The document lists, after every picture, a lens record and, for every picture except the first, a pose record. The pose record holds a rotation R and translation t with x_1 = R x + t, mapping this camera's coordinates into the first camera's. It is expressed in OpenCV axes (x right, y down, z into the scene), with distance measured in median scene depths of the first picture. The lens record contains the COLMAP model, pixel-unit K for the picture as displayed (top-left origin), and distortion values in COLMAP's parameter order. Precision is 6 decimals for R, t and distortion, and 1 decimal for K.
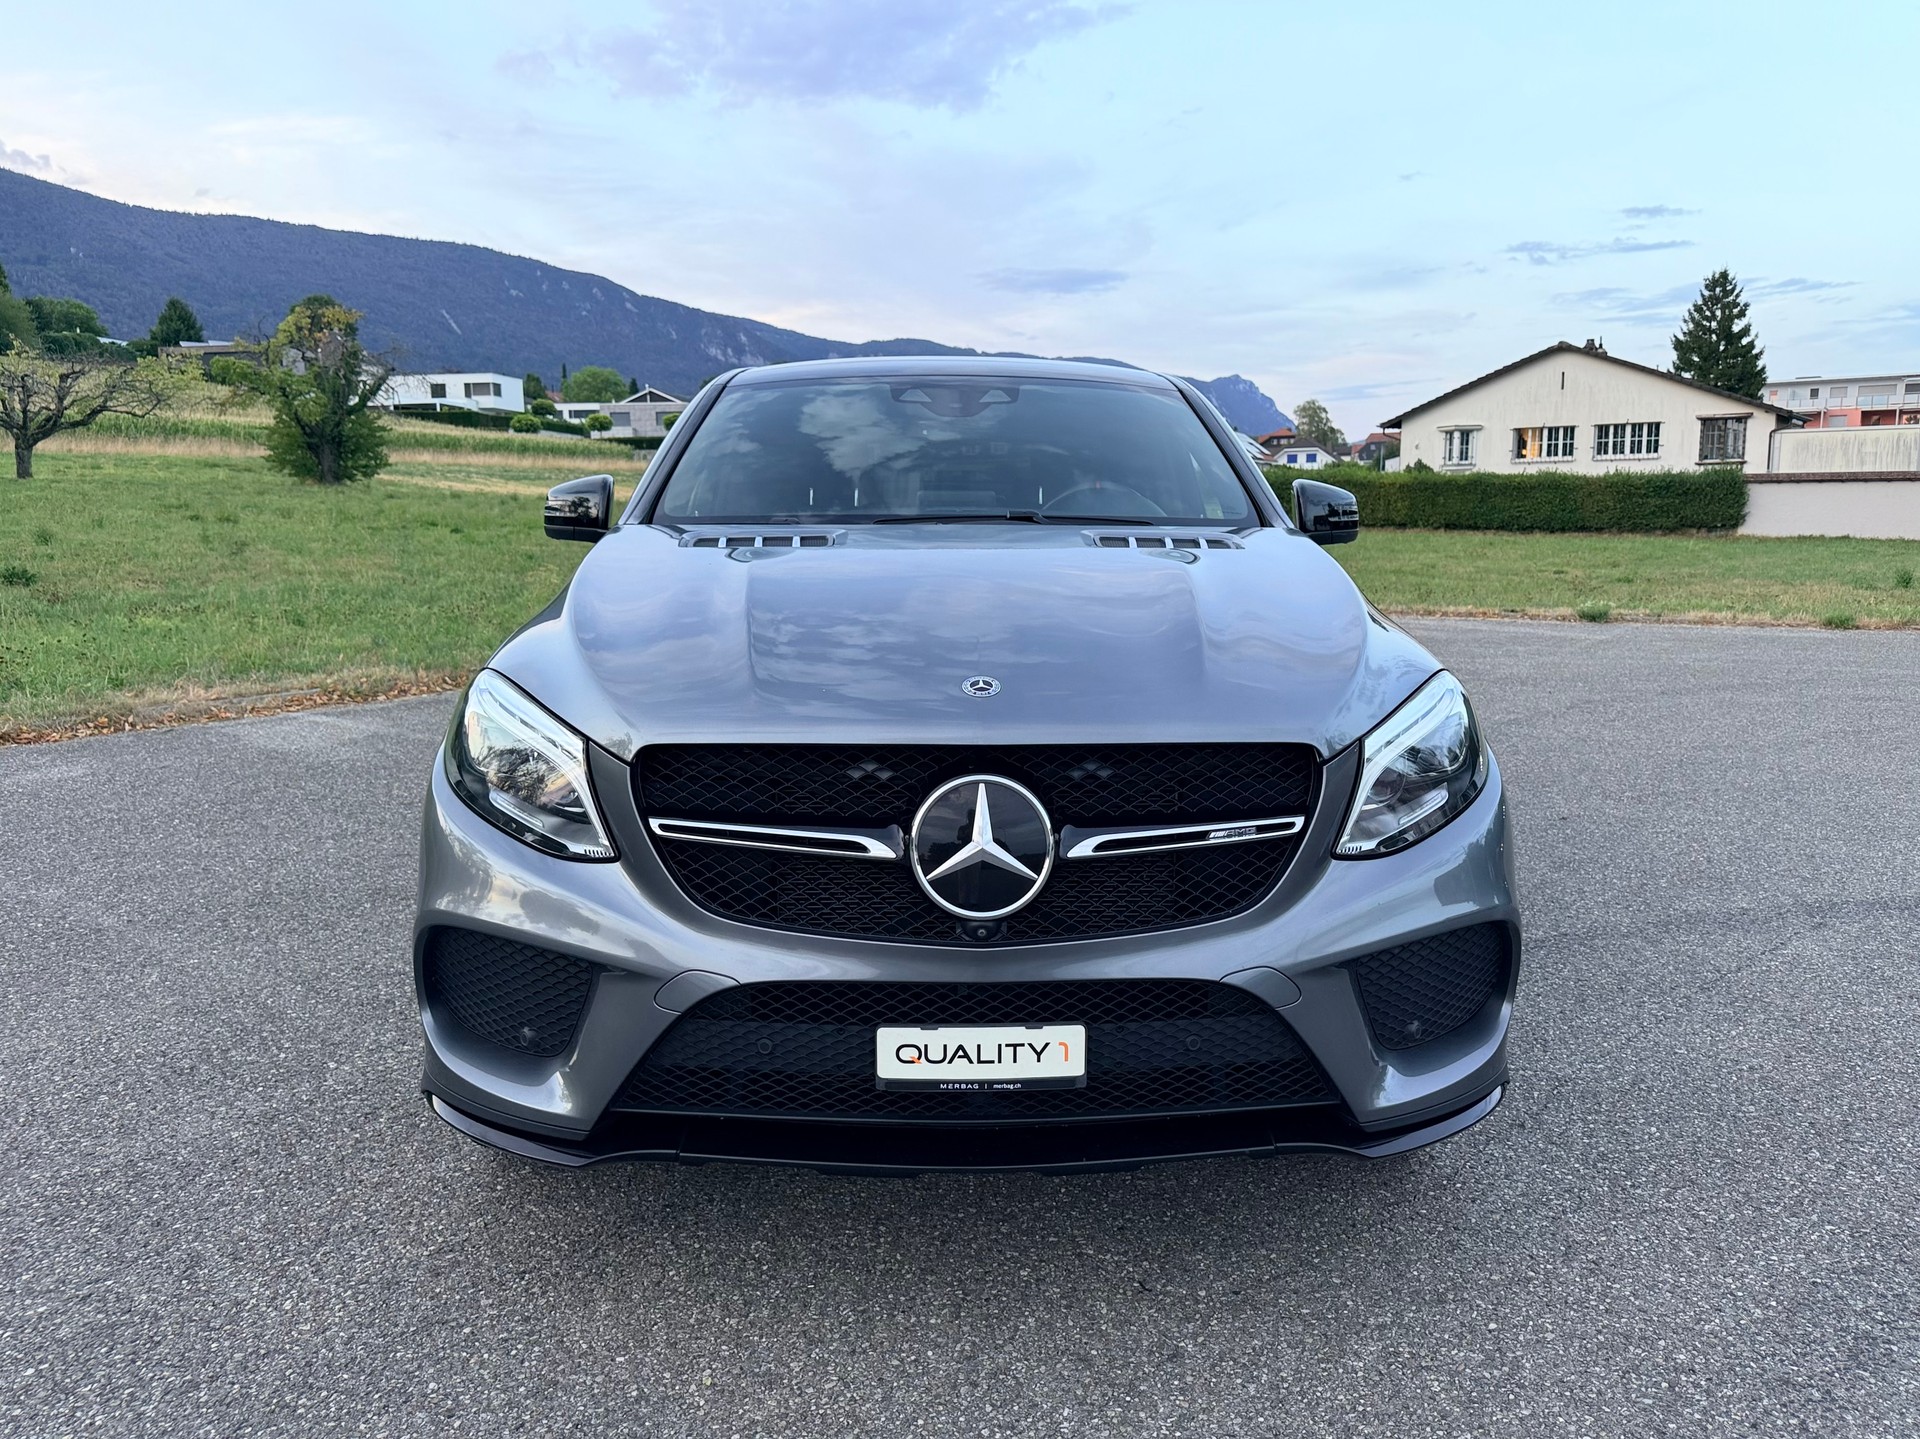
lens RADIAL K [[1386.5, 0, 964.6], [0, 1386.5, 743.4], [0, 0, 1]] dist [0.039973, -0.046944]
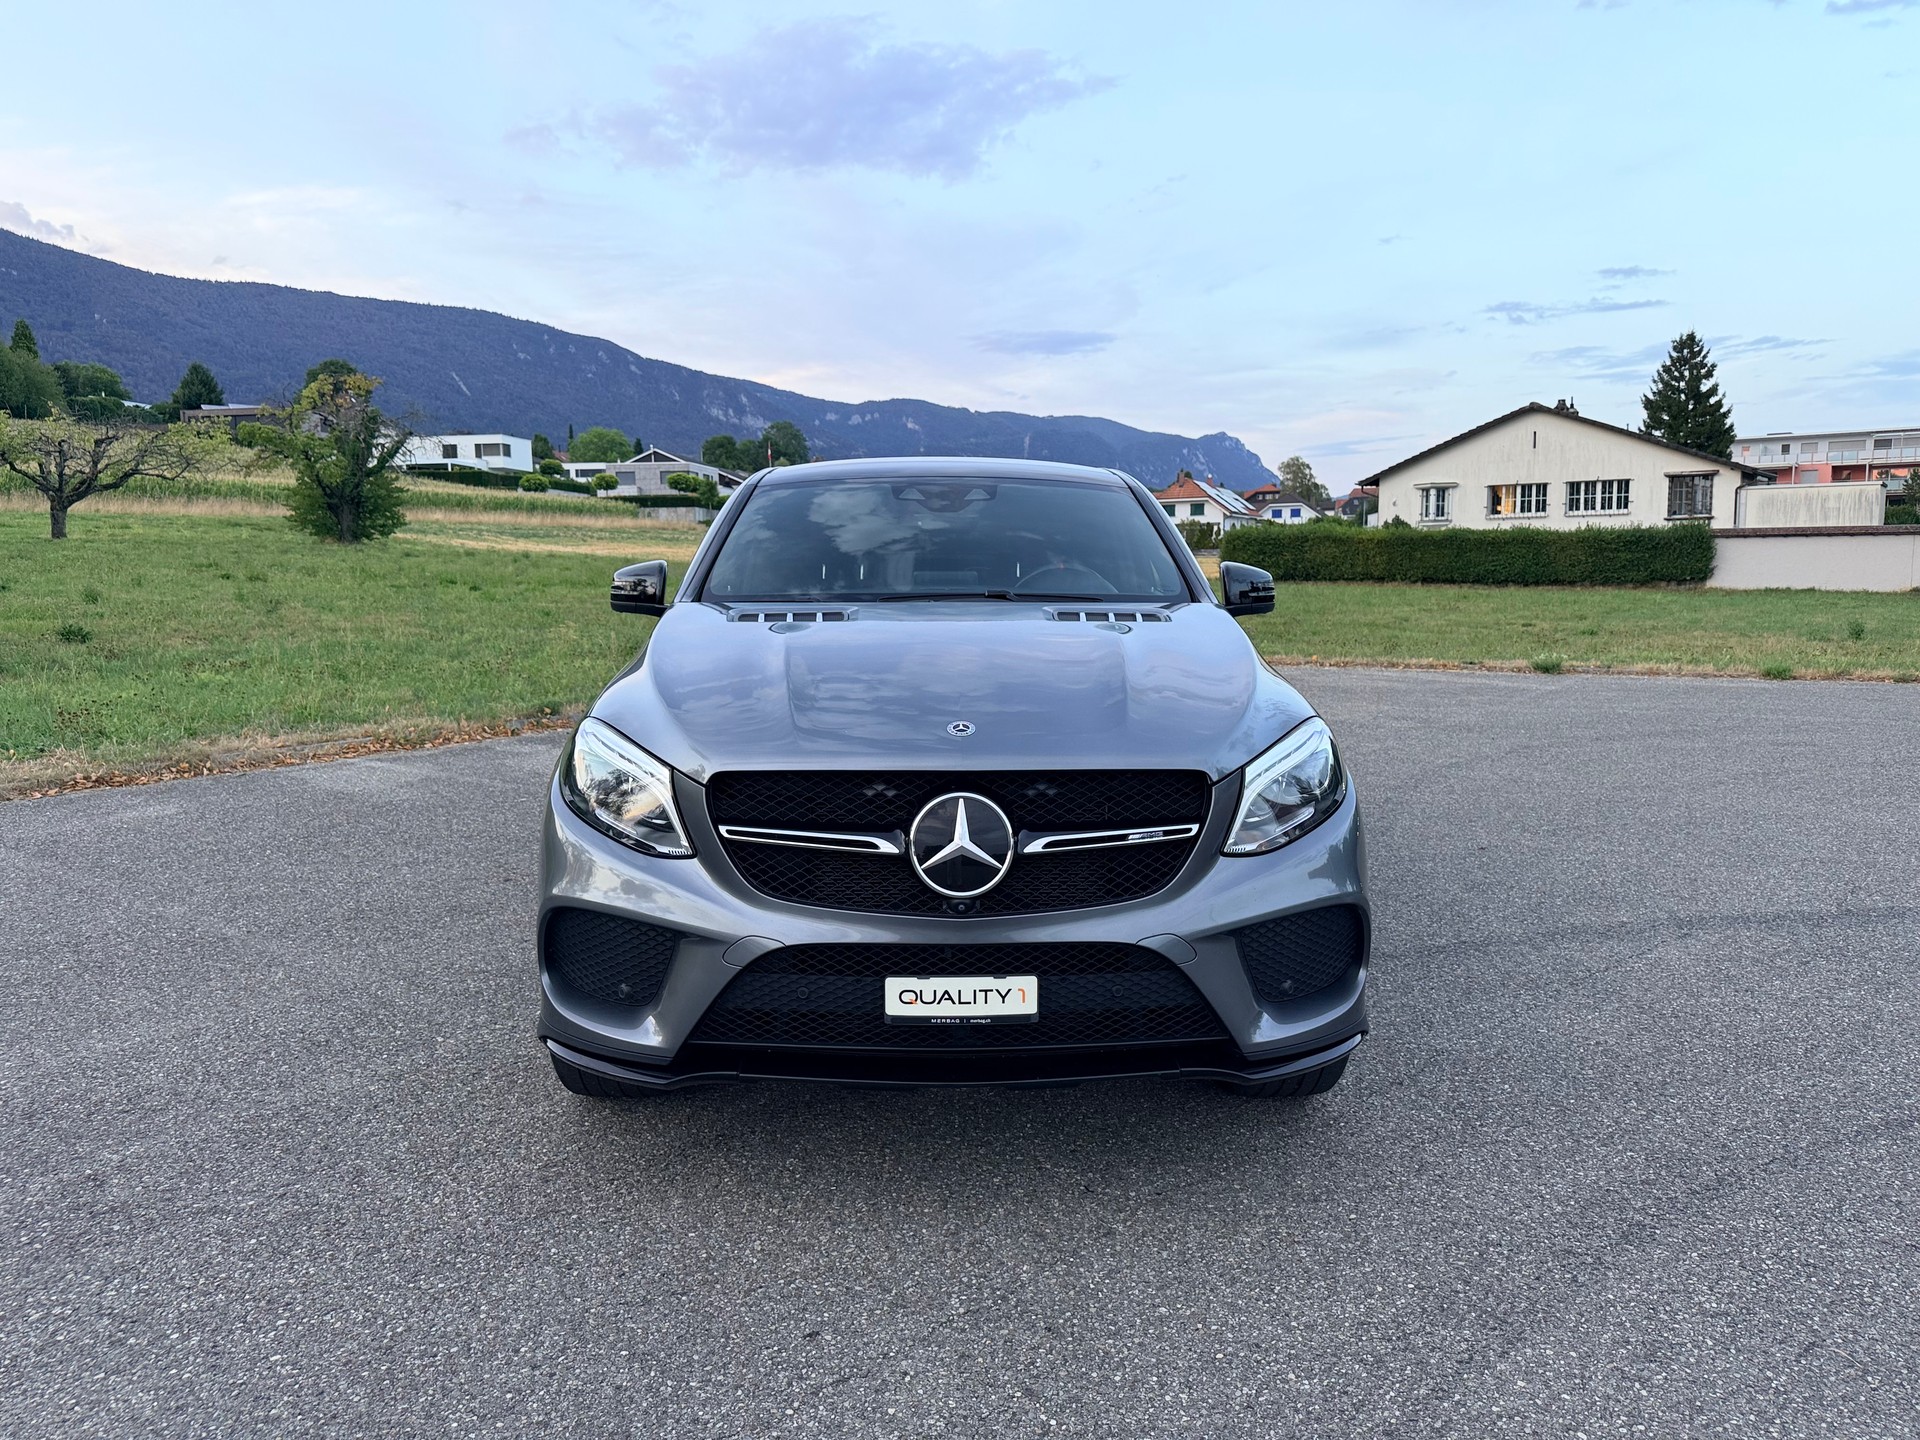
lens RADIAL K [[1386.5, 0, 949.3], [0, 1386.5, 722.4], [0, 0, 1]] dist [0.039973, -0.046944]
pose [[0.999981, -0.001798, -0.005900, 0.004267], [0.001495, 0.998702, -0.050916, 0.011415], [0.005983, 0.050906, 0.998686, -0.190335]]
